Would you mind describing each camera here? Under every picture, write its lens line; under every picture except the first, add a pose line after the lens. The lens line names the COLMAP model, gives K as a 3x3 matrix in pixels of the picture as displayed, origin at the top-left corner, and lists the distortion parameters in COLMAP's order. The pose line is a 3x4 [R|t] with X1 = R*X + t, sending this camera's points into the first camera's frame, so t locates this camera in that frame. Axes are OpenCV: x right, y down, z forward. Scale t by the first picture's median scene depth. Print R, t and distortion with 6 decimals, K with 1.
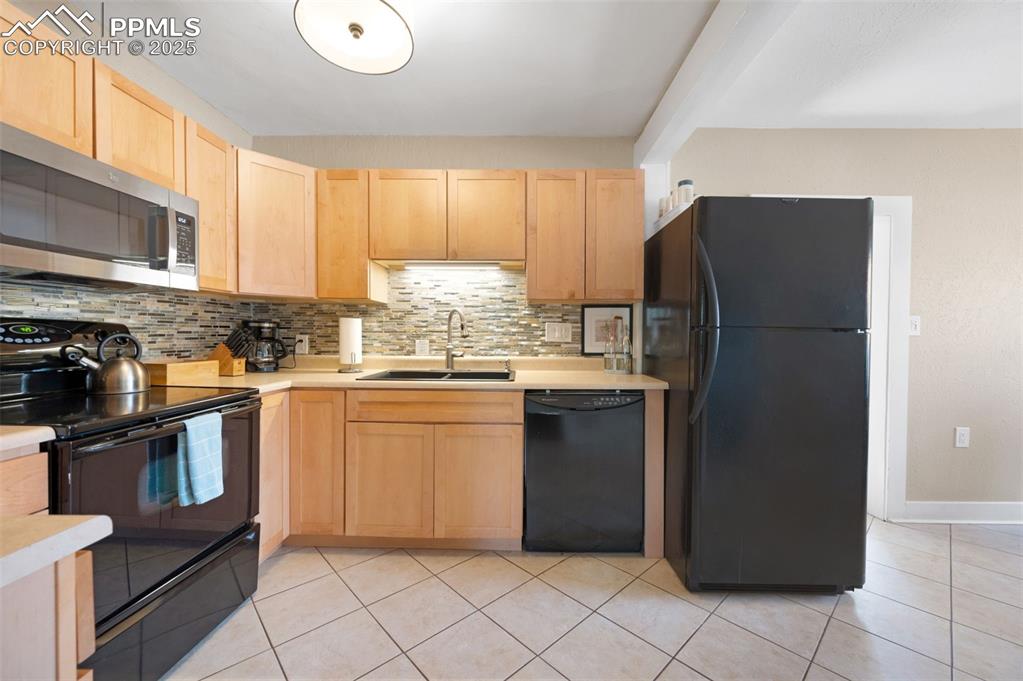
lens RADIAL K [[411.6, 0, 511.5], [0, 411.6, 340.5], [0, 0, 1]] dist [-0.000290, 0.000044]
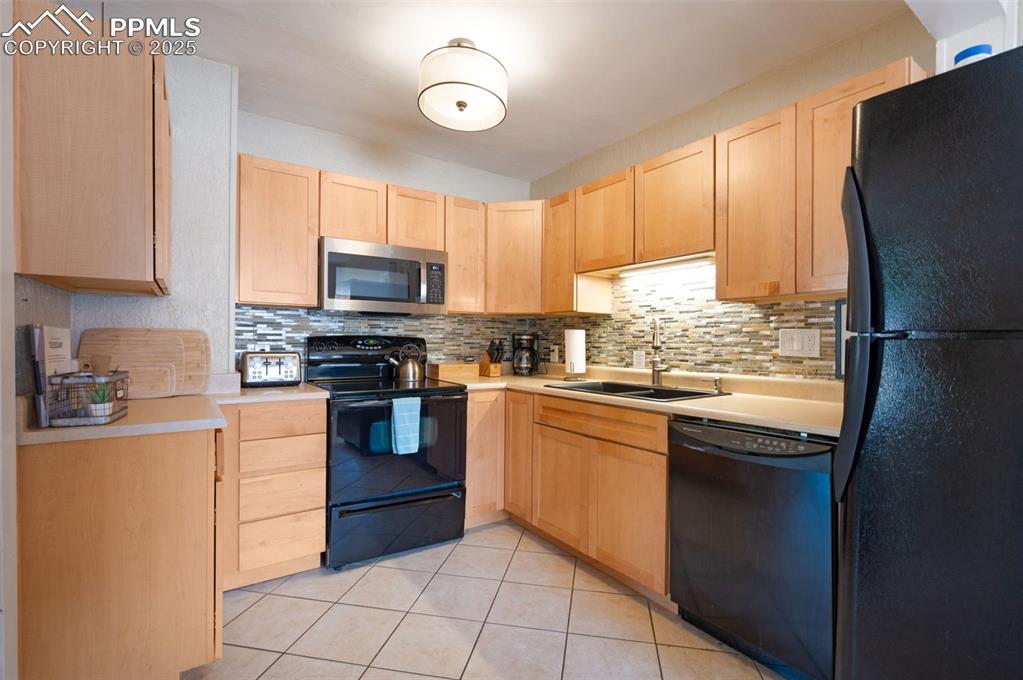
lens RADIAL K [[462.9, 0, 509.2], [0, 462.9, 343.0], [0, 0, 1]] dist [-0.000028, 0.000027]
pose [[0.580739, -0.001577, -0.814089, 0.484693], [-0.014957, 0.999809, -0.012607, -0.002652], [0.813953, 0.019498, 0.580604, 0.169680]]
